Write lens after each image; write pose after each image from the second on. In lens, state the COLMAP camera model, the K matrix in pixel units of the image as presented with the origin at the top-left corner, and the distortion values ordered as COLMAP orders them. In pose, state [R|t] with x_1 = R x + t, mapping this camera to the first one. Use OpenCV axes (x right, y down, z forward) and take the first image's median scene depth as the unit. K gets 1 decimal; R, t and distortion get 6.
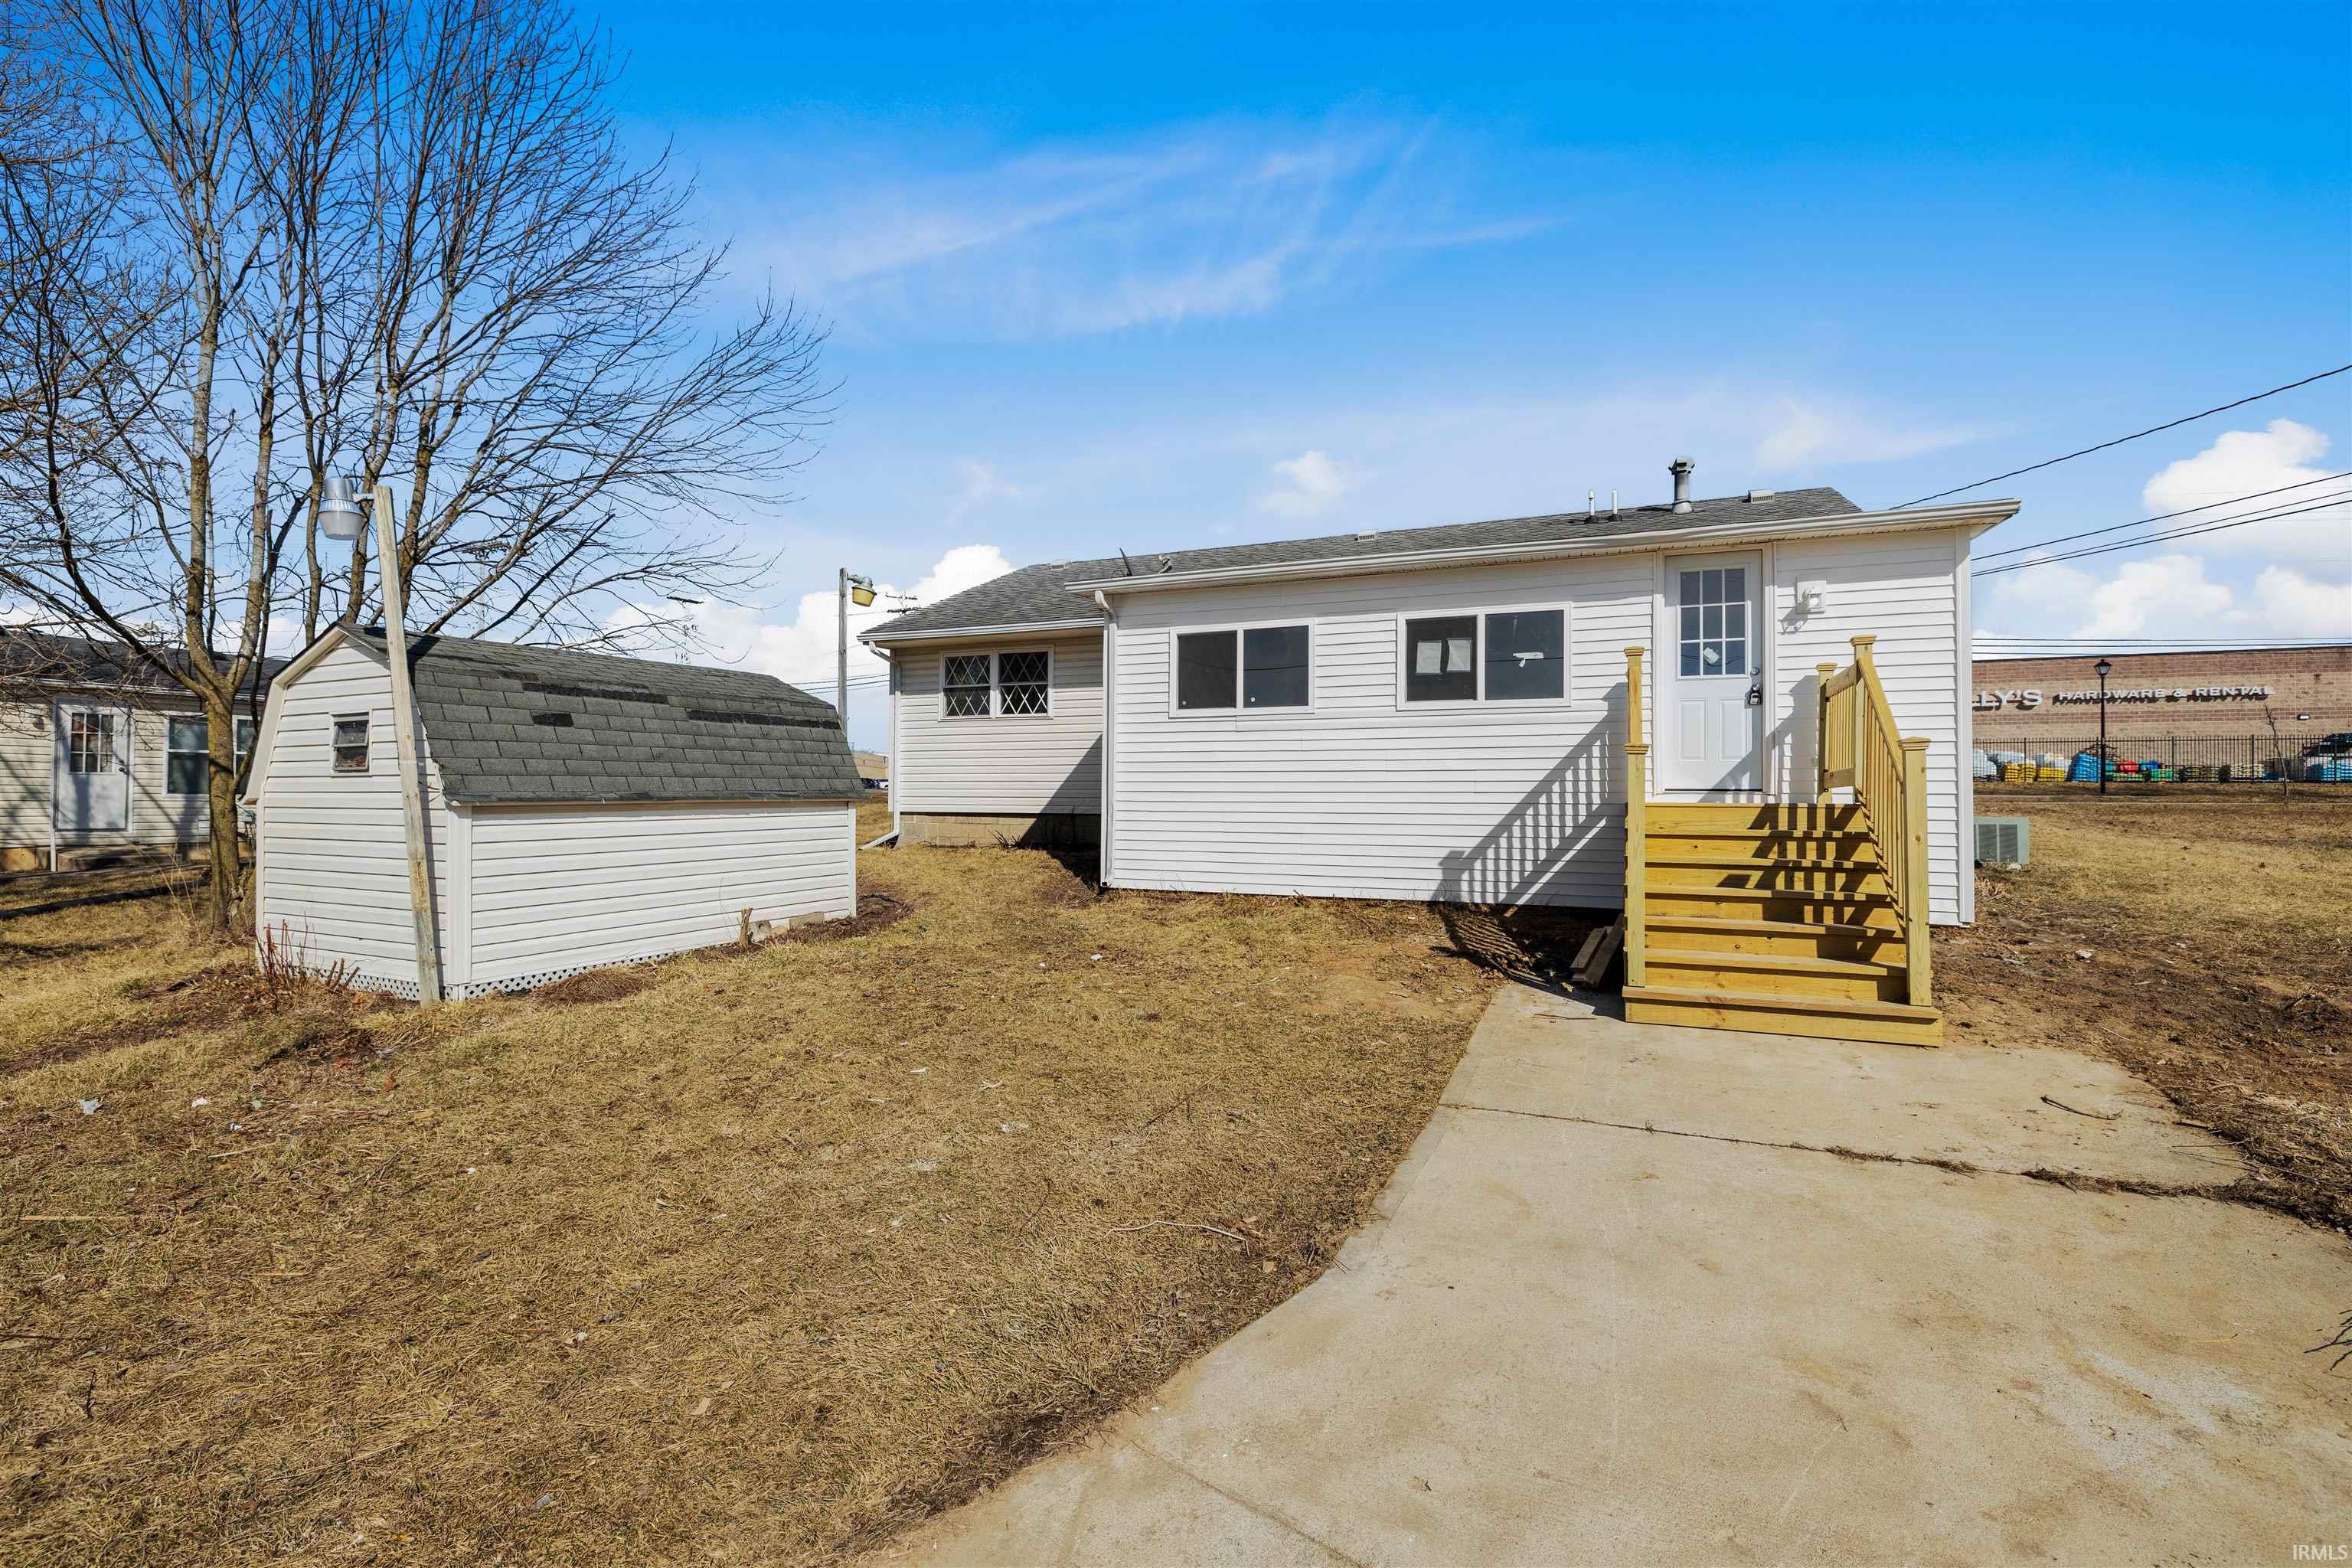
lens RADIAL K [[986.8, 0, 1174.7], [0, 986.8, 778.8], [0, 0, 1]] dist [-0.004141, -0.000127]
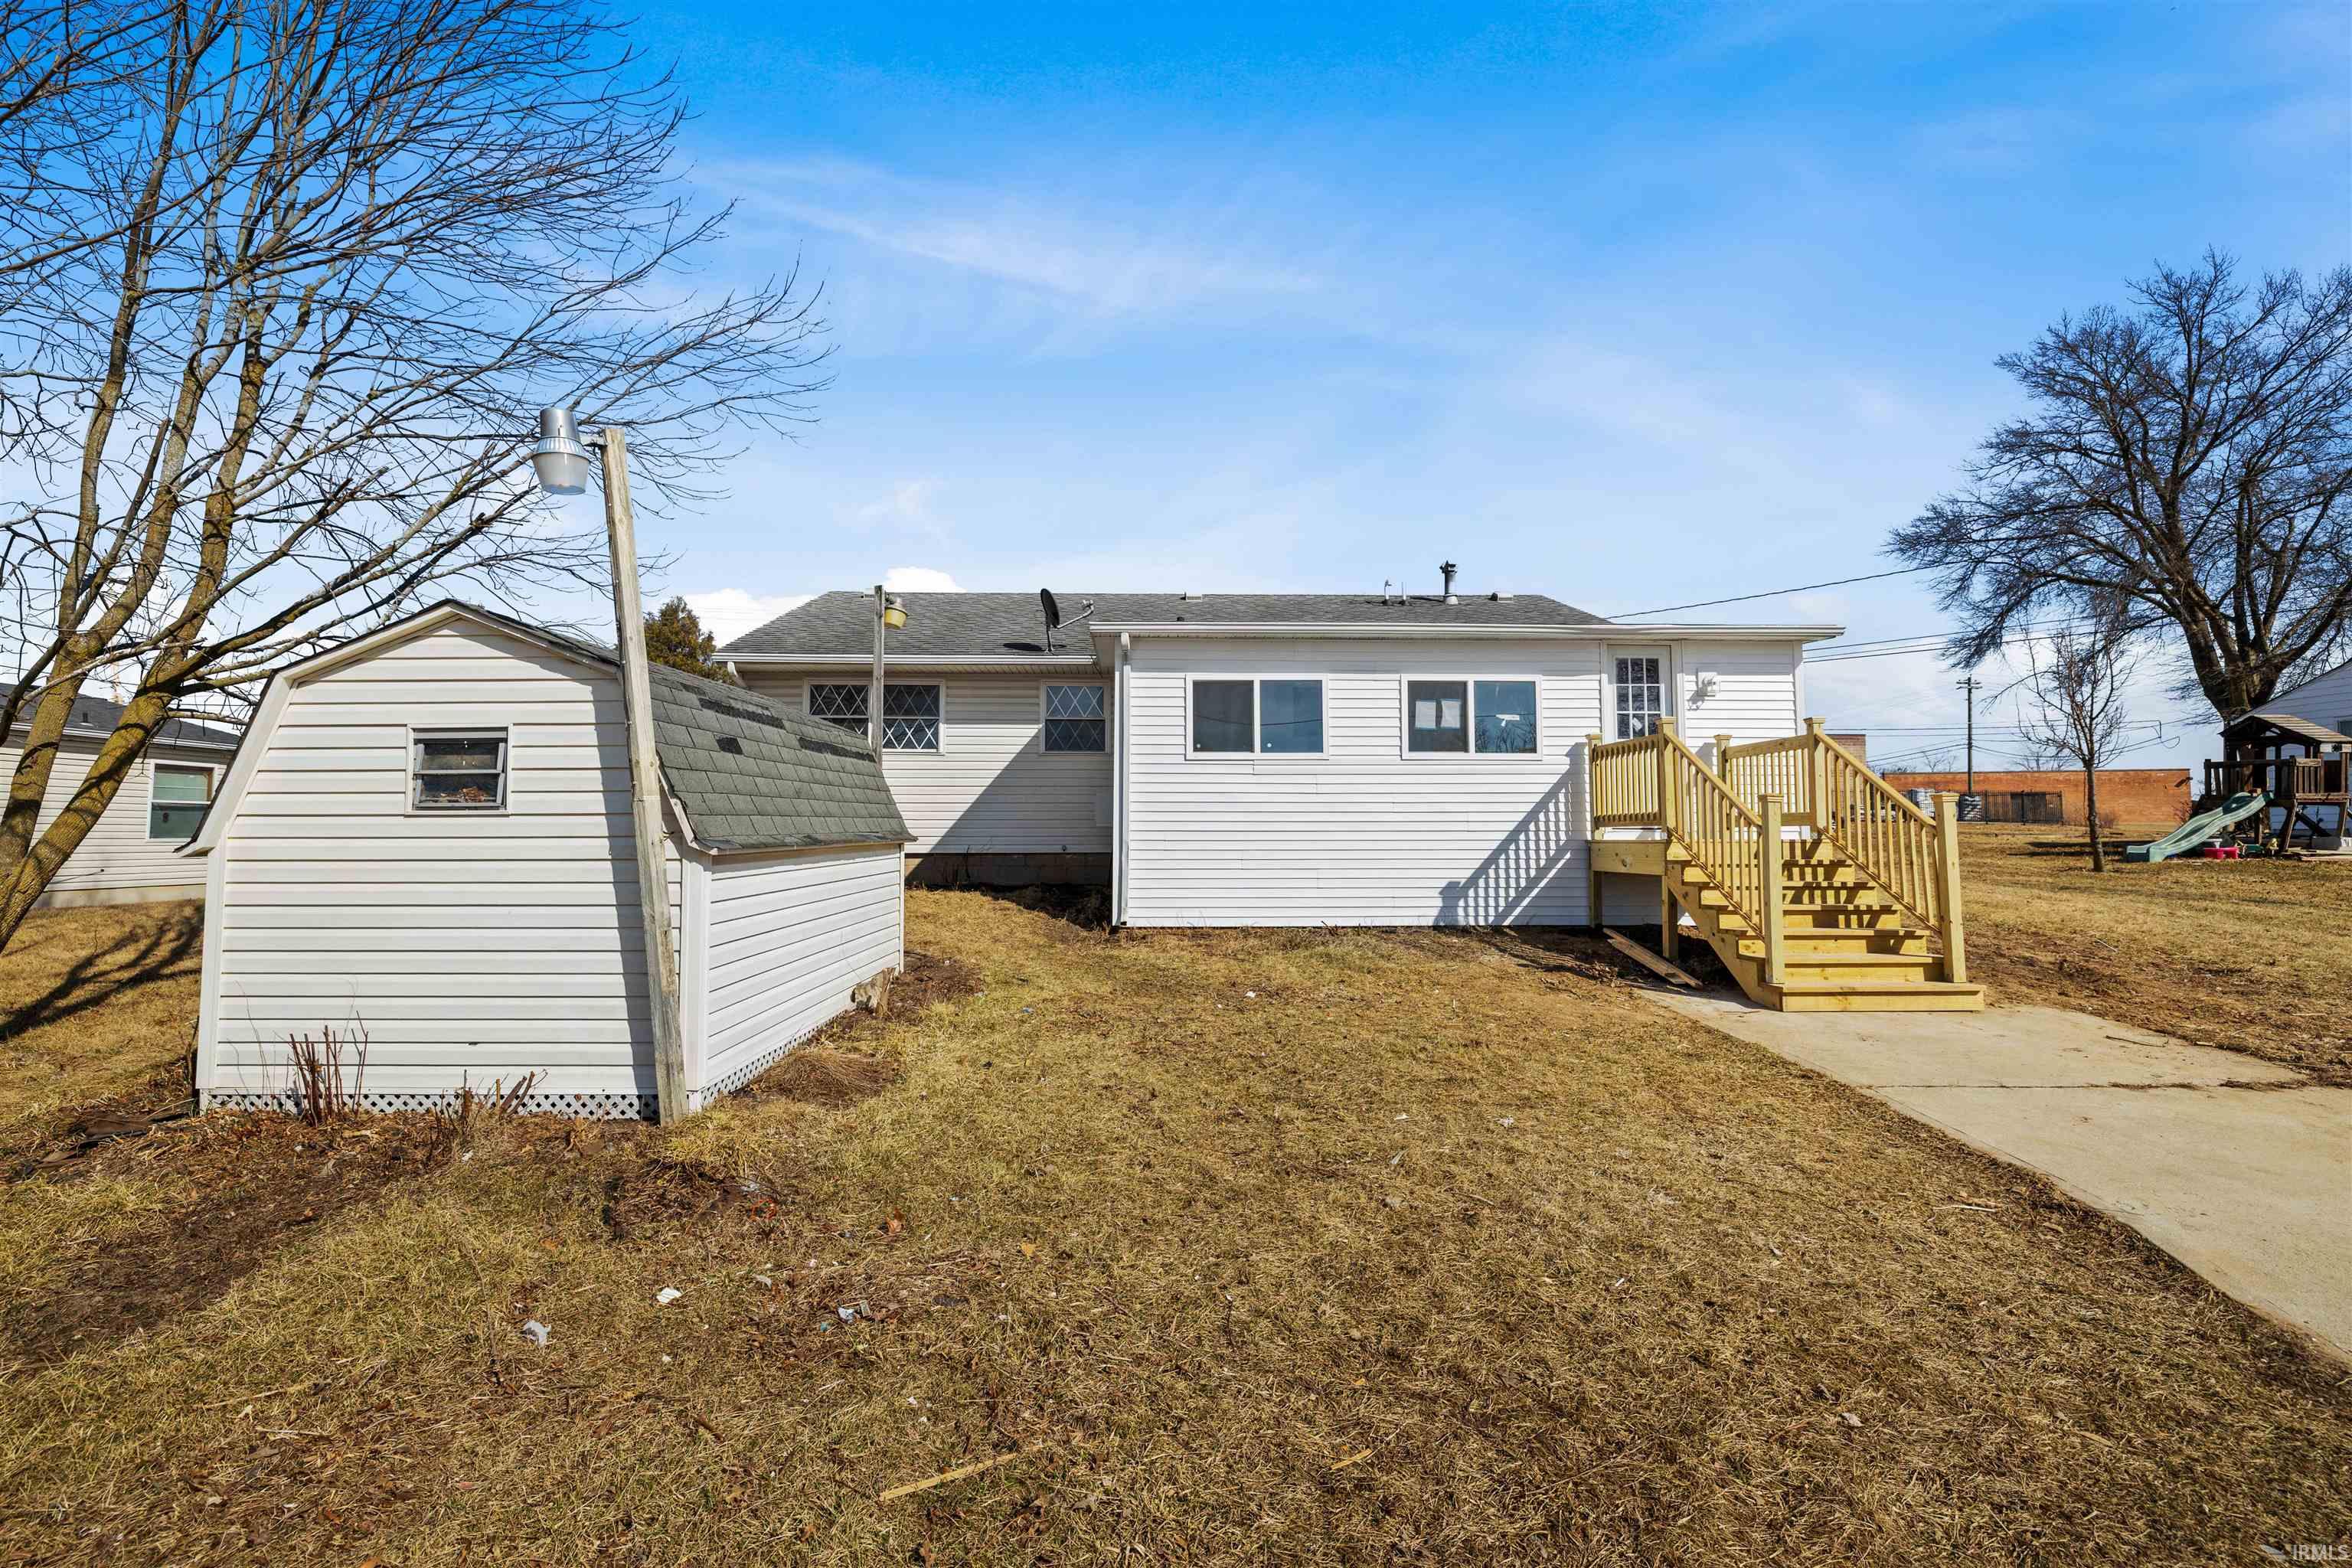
lens RADIAL K [[933.3, 0, 1168.7], [0, 933.3, 784.0], [0, 0, 1]] dist [0.001479, -0.000064]
pose [[0.914800, 0.016504, 0.403569, -0.480495], [-0.002845, 0.999403, -0.034421, -0.003008], [-0.403896, 0.030340, 0.914302, 0.128420]]
